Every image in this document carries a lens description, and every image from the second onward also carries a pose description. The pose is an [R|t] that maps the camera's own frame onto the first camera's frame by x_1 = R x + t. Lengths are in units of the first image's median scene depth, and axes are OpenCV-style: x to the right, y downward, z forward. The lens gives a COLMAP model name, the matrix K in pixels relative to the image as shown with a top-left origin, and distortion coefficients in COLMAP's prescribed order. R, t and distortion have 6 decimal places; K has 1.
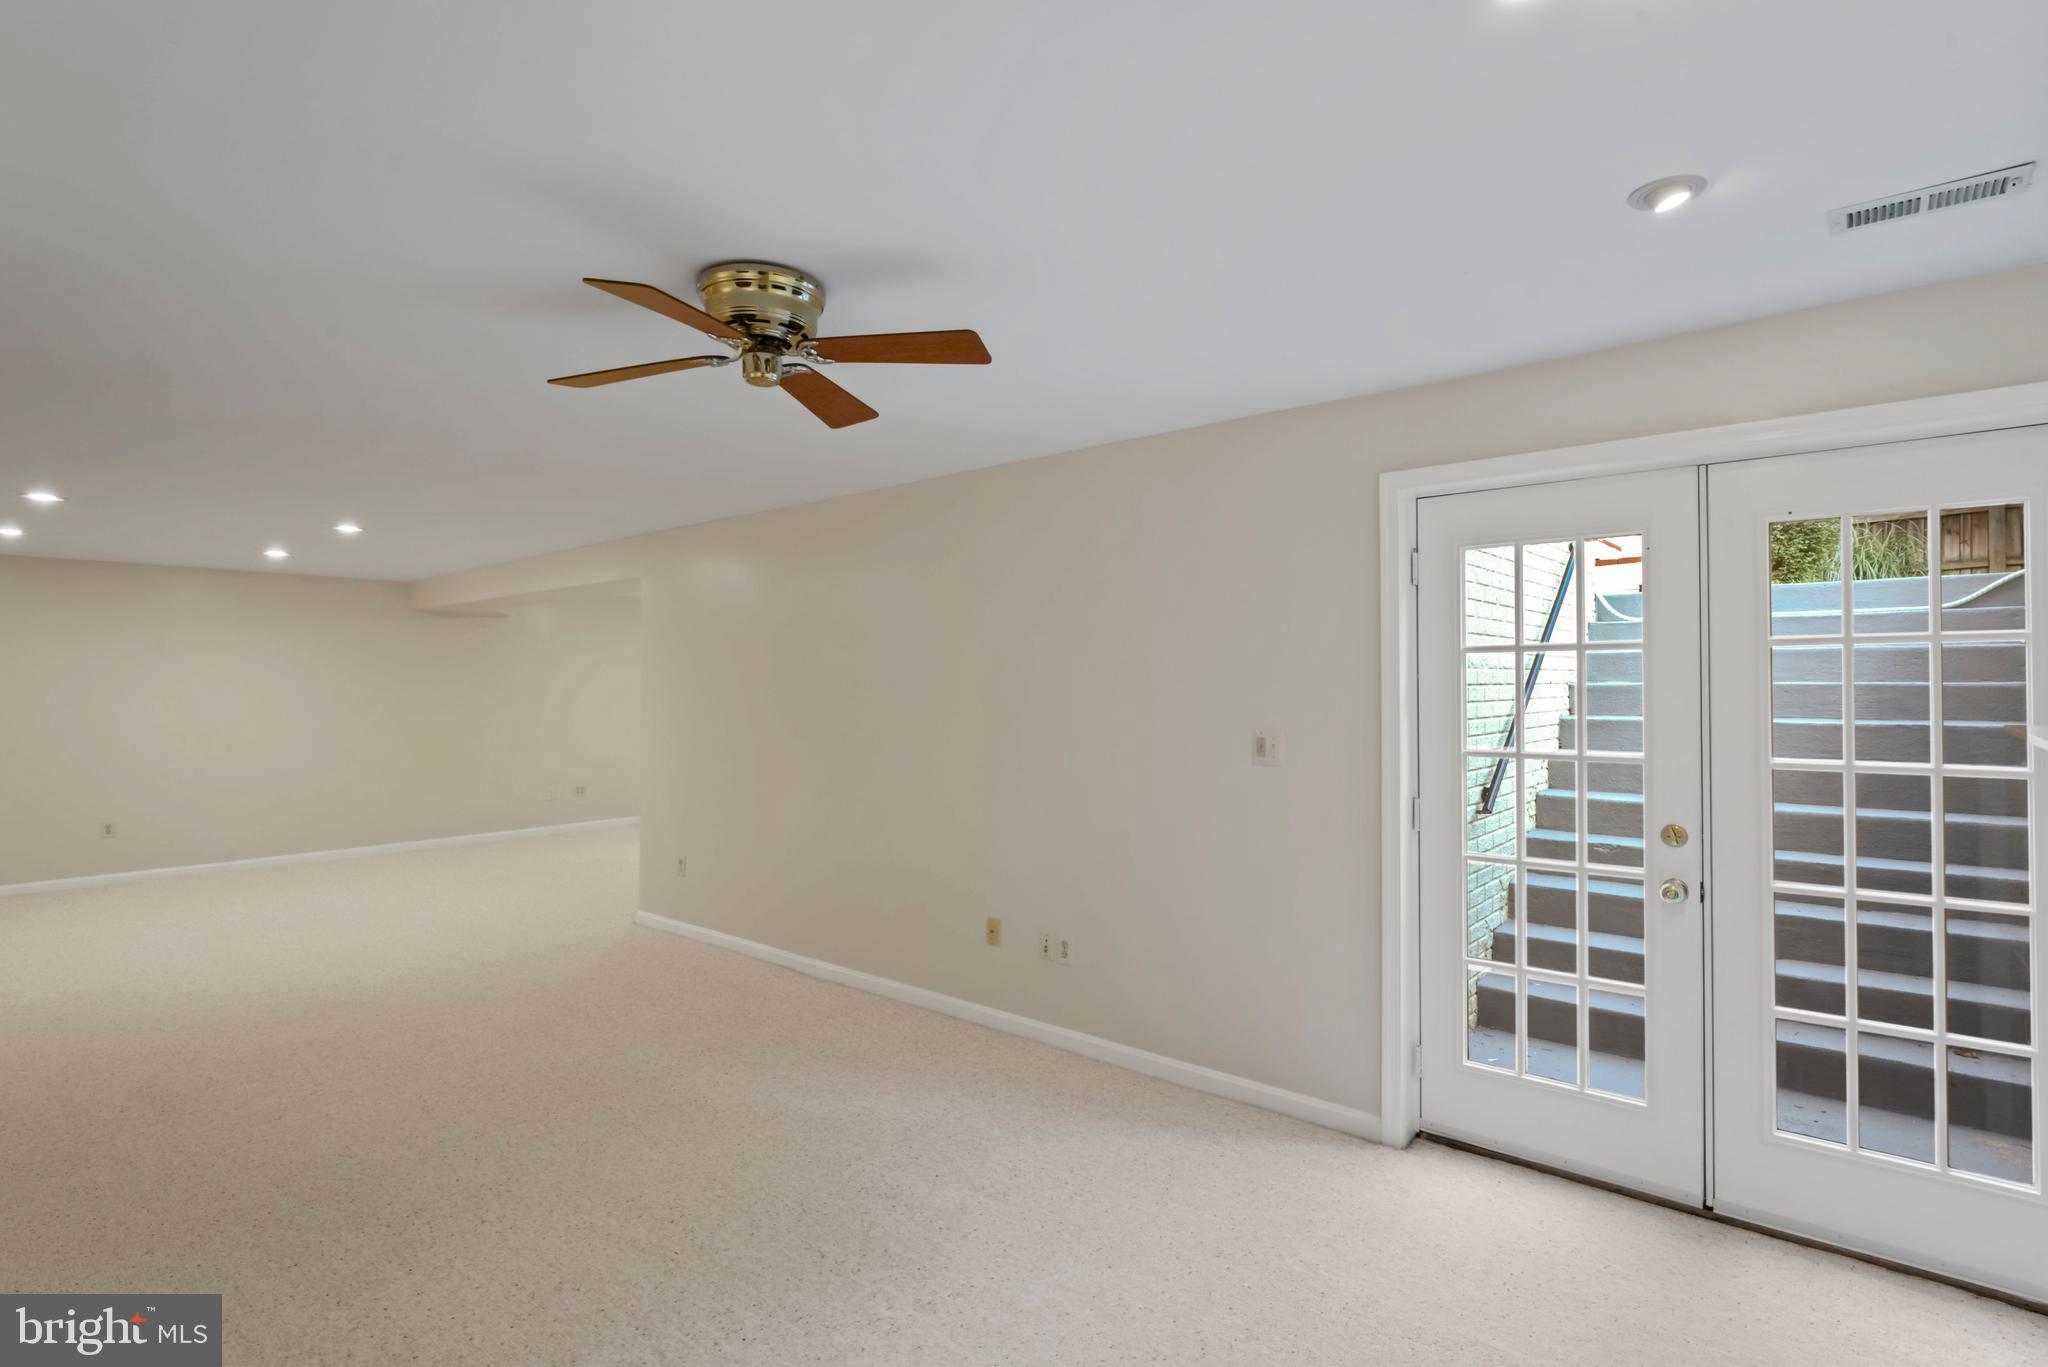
lens RADIAL K [[1001.4, 0, 1024.0], [0, 1001.4, 683.5], [0, 0, 1]] dist [-0.001345, -0.000435]
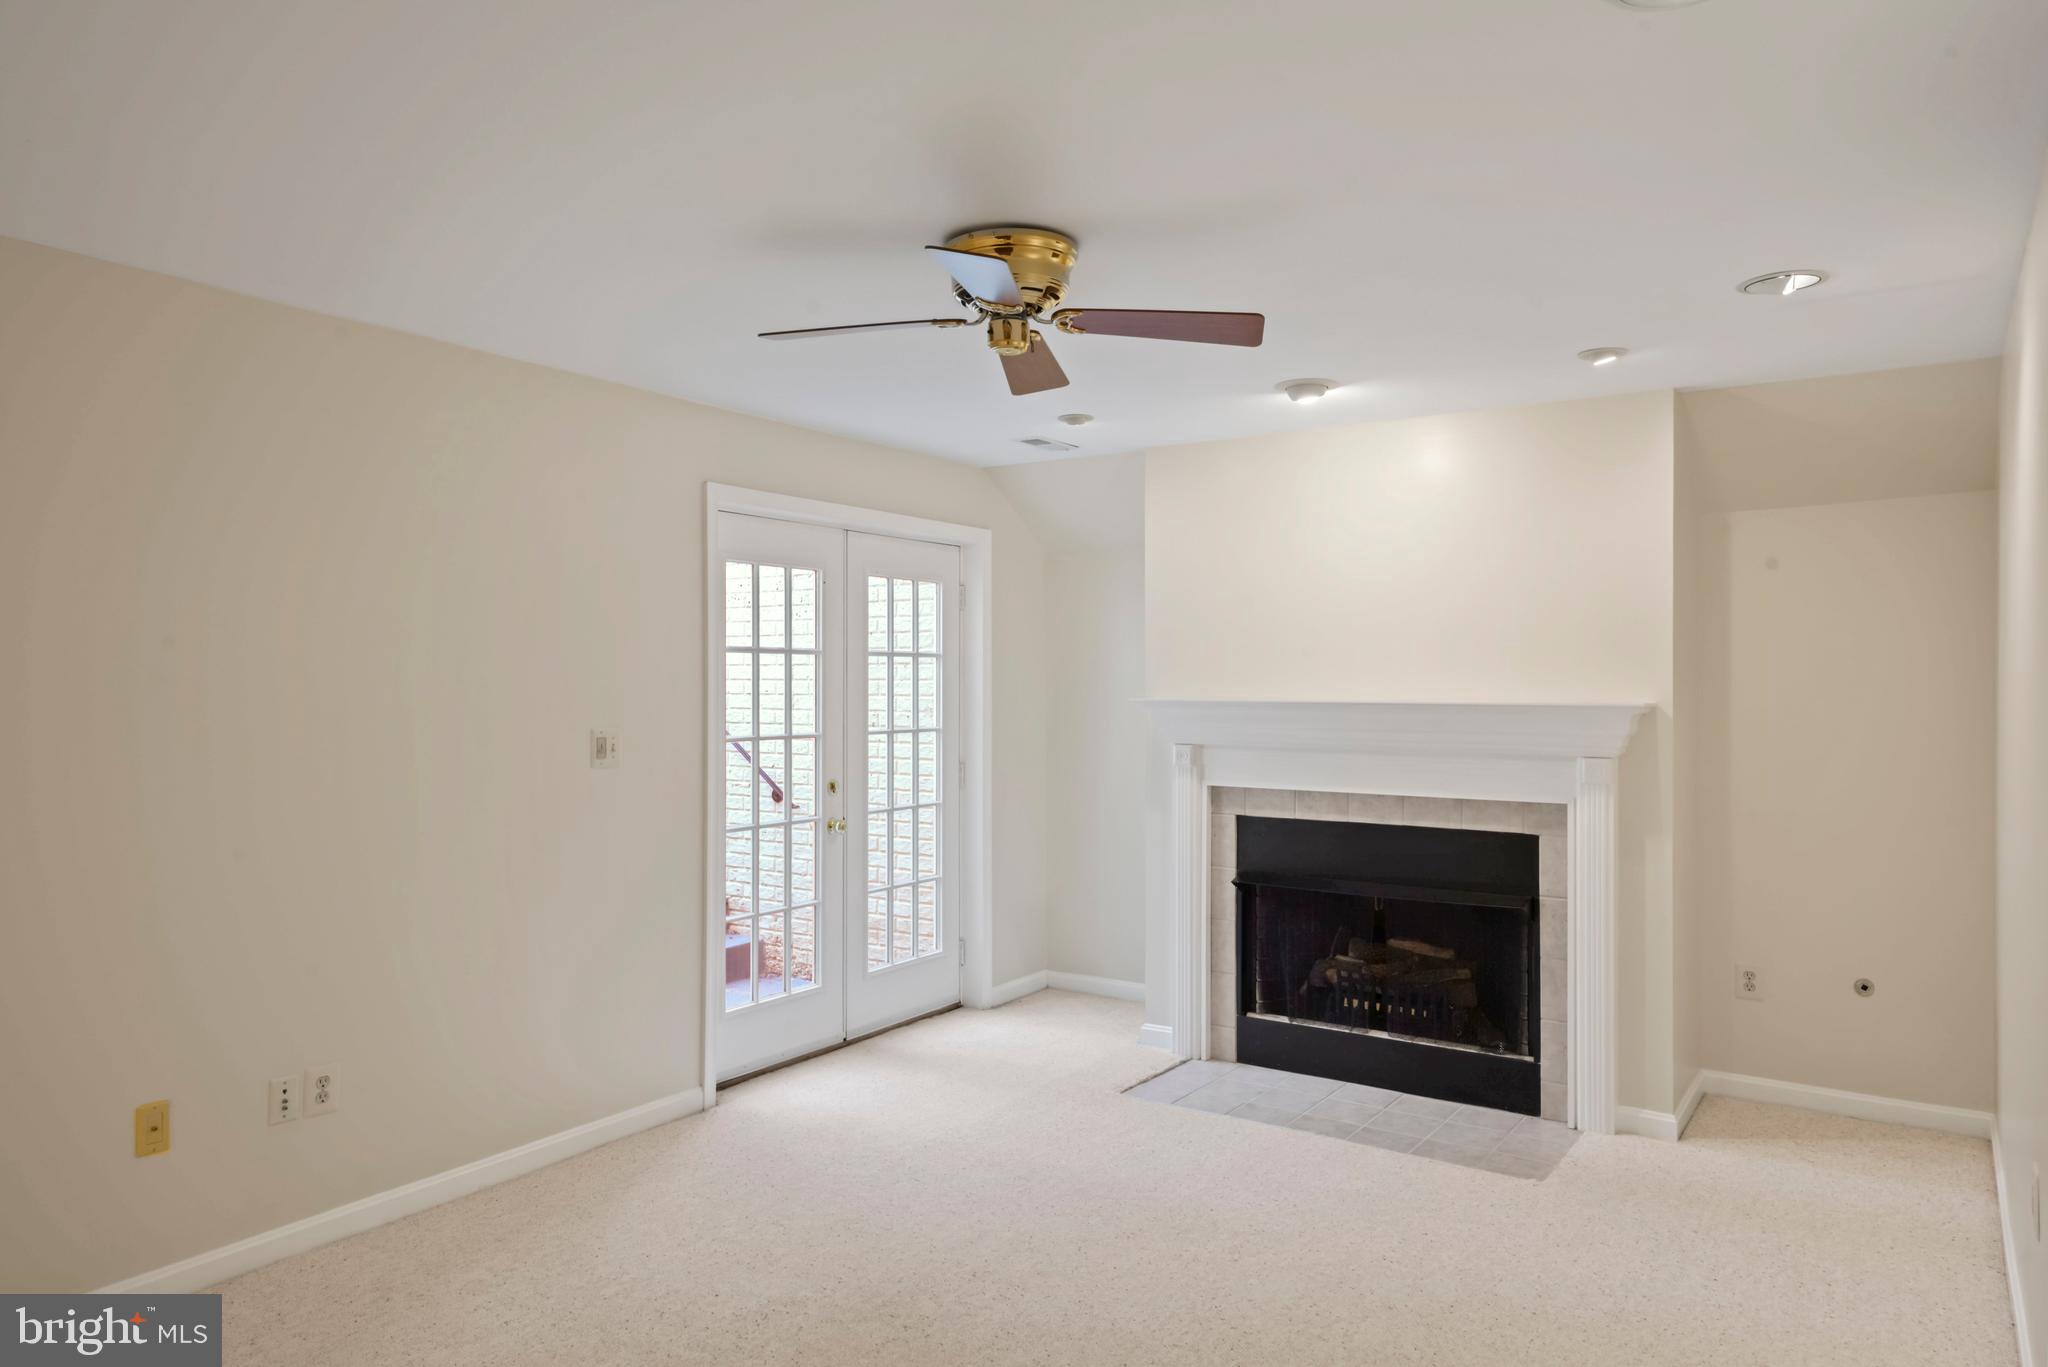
lens RADIAL K [[1346.6, 0, 1024.0], [0, 1346.6, 683.5], [0, 0, 1]] dist [0.038329, 0.001740]
pose [[-0.113411, -0.000411, 0.993548, -1.092775], [-0.004486, 0.999990, -0.000099, 0.003773], [-0.993538, -0.004469, -0.113412, 0.810458]]
